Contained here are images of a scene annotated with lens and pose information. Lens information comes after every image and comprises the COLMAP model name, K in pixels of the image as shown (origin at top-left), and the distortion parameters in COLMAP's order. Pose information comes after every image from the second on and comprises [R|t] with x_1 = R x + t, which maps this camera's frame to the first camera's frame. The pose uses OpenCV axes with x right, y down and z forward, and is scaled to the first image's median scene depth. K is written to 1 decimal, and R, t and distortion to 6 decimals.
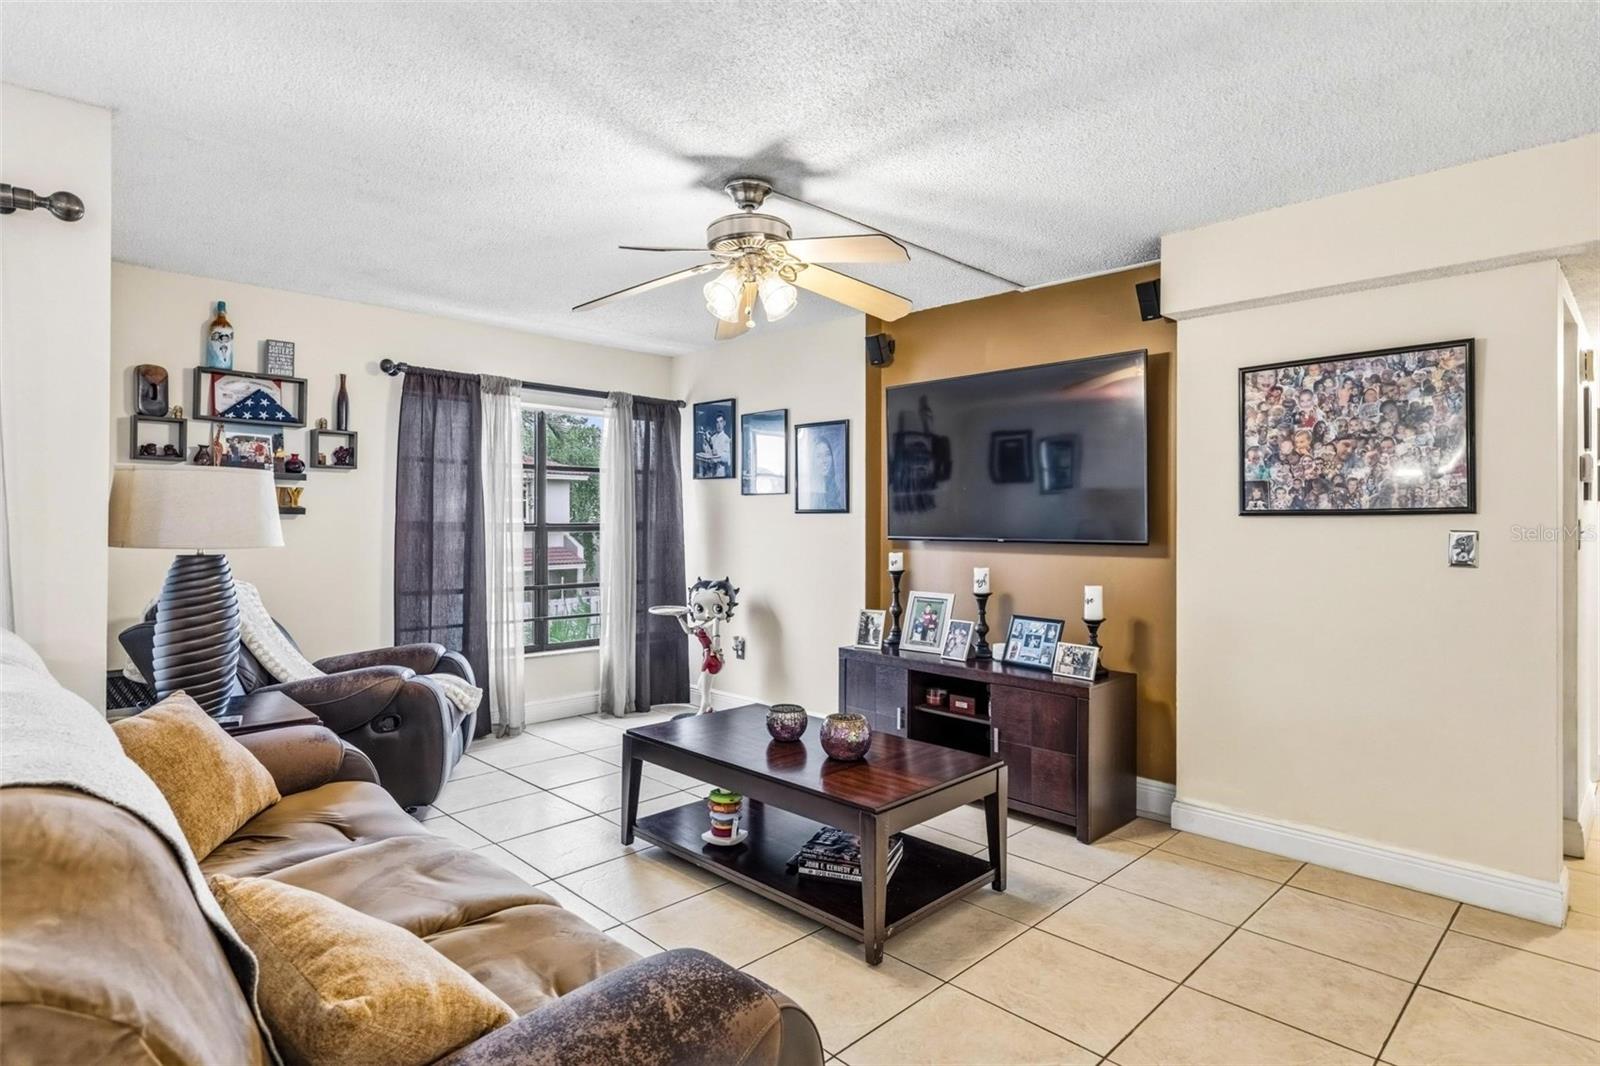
lens RADIAL K [[848.8, 0, 803.1], [0, 848.8, 519.9], [0, 0, 1]] dist [0.003566, -0.000348]
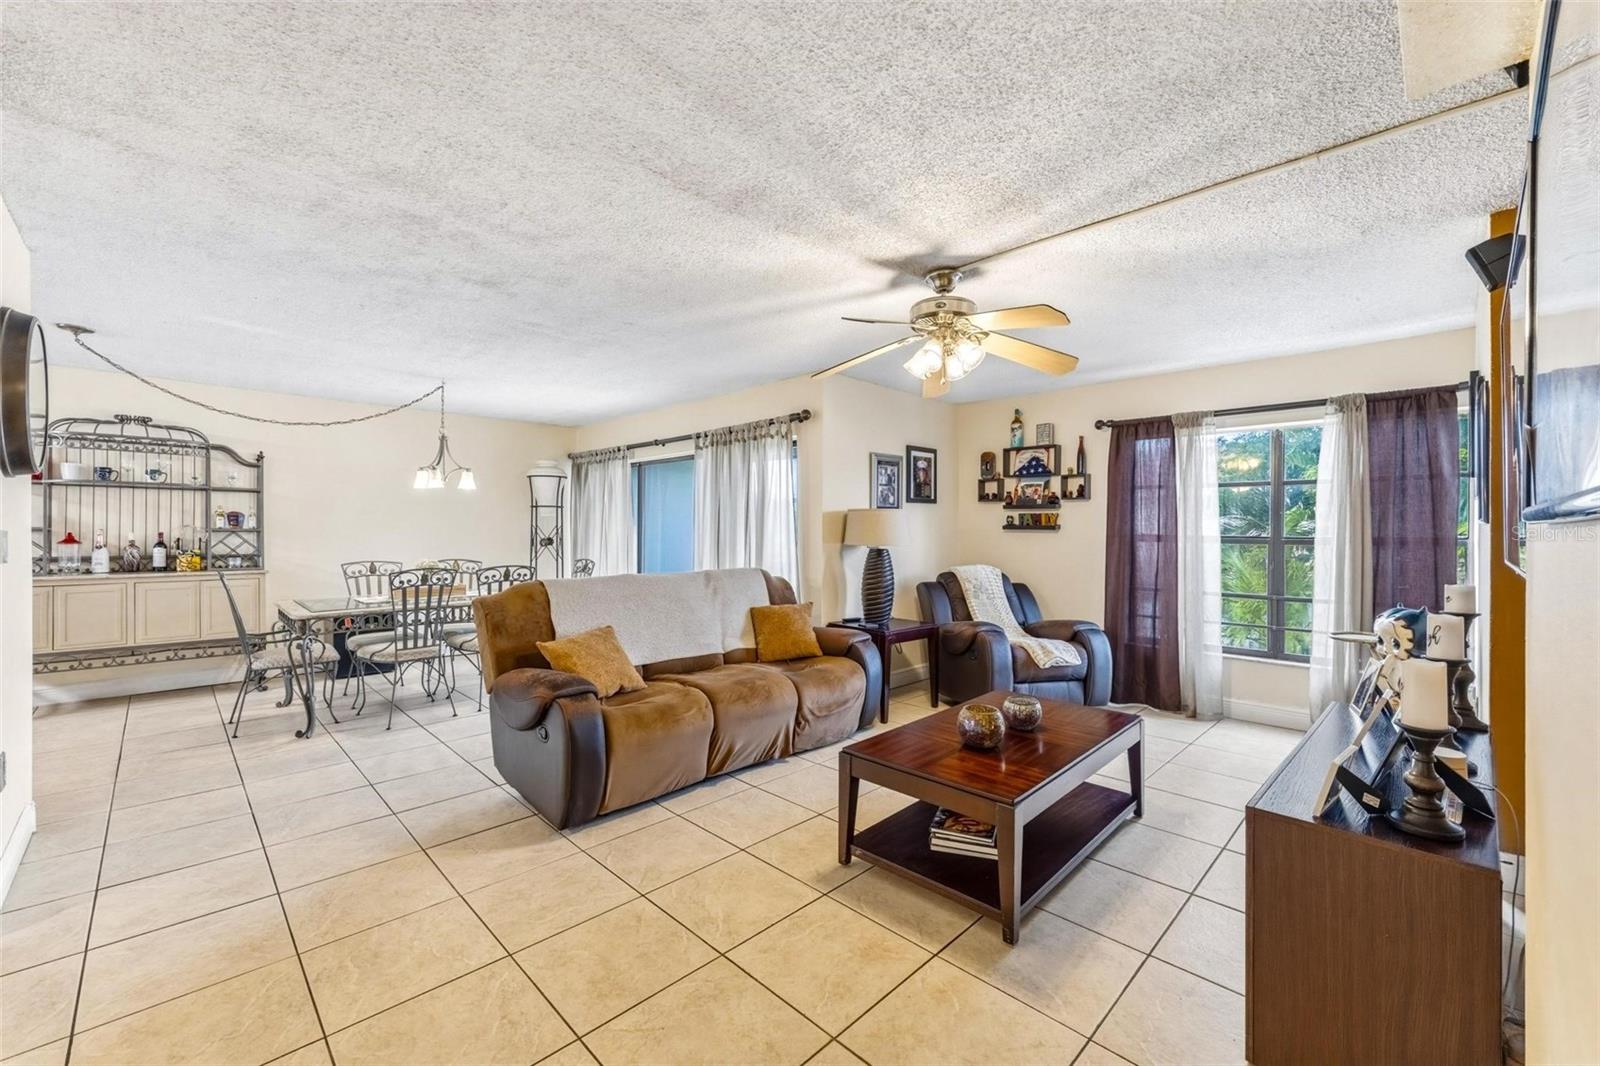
lens RADIAL K [[645.3, 0, 796.4], [0, 645.3, 529.8], [0, 0, 1]] dist [-0.001555, 0.000236]
pose [[0.001436, -0.006732, -0.999976, 0.645823], [-0.003838, 0.999970, -0.006737, 0.003573], [0.999992, 0.003848, 0.001410, 0.541808]]
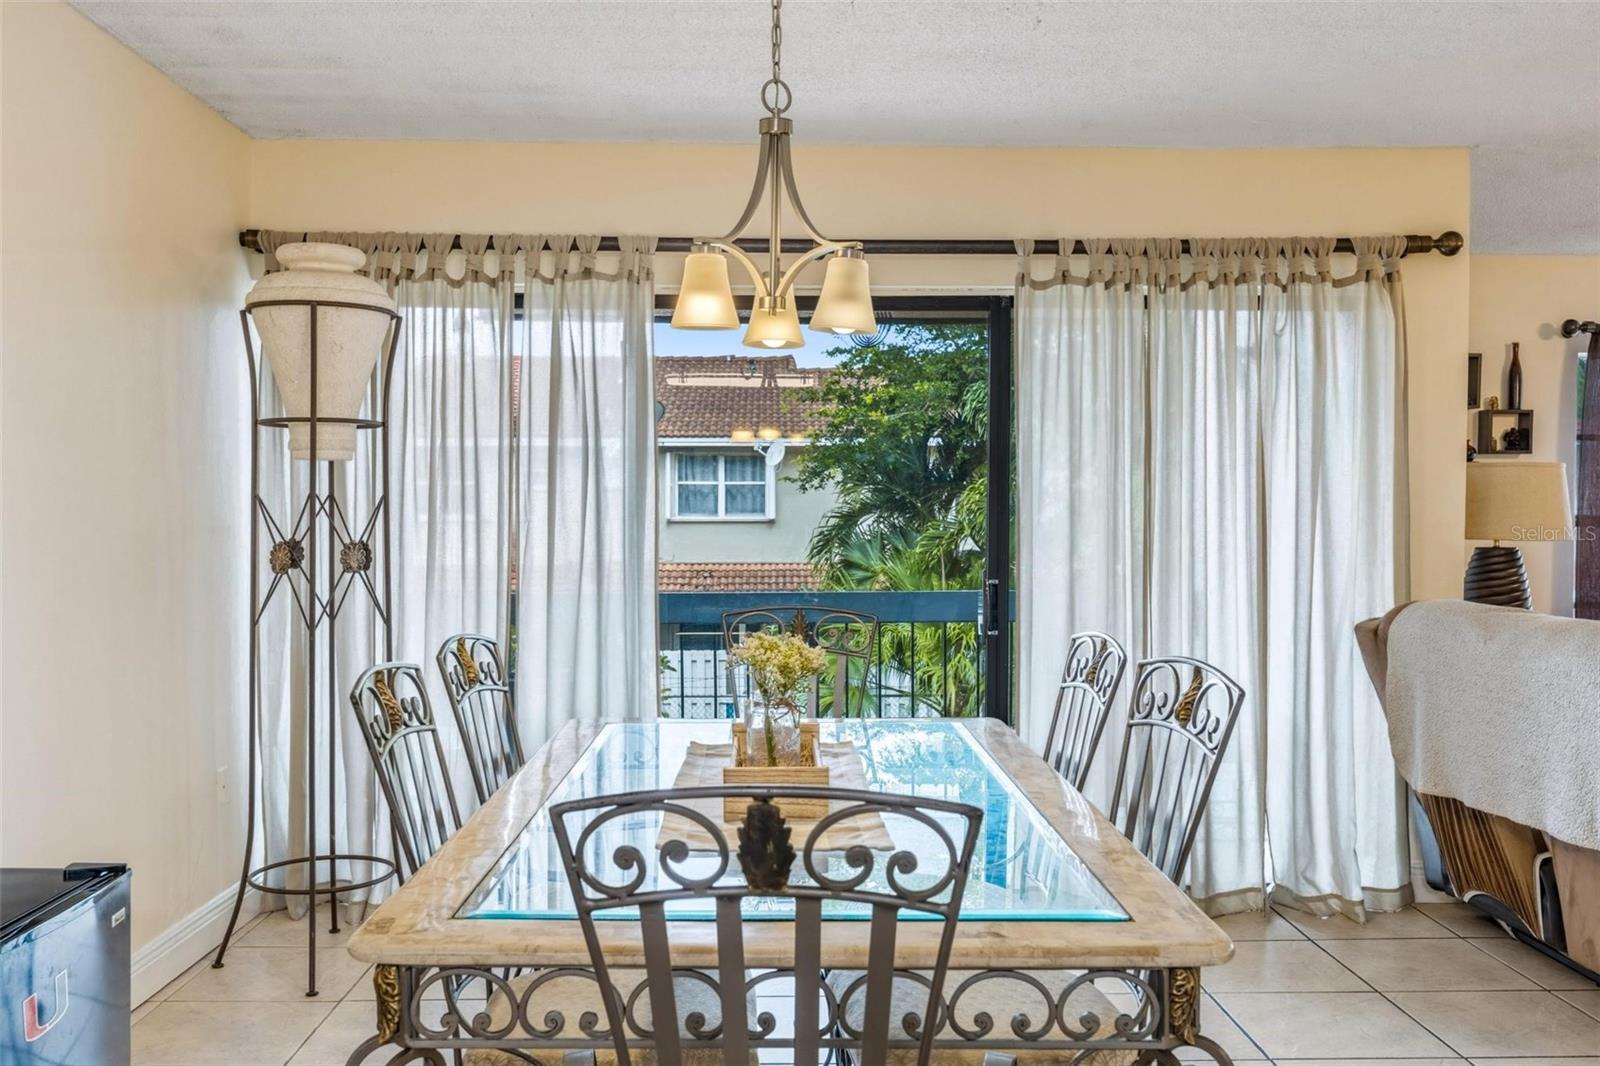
lens RADIAL K [[1397.4, 0, 795.2], [0, 1397.4, 559.7], [0, 0, 1]] dist [0.004081, 0.000404]
pose [[0.727223, 0.017326, -0.686183, -0.110950], [0.003916, 0.999560, 0.029389, 0.001822], [0.686391, -0.024059, 0.726835, -0.564042]]
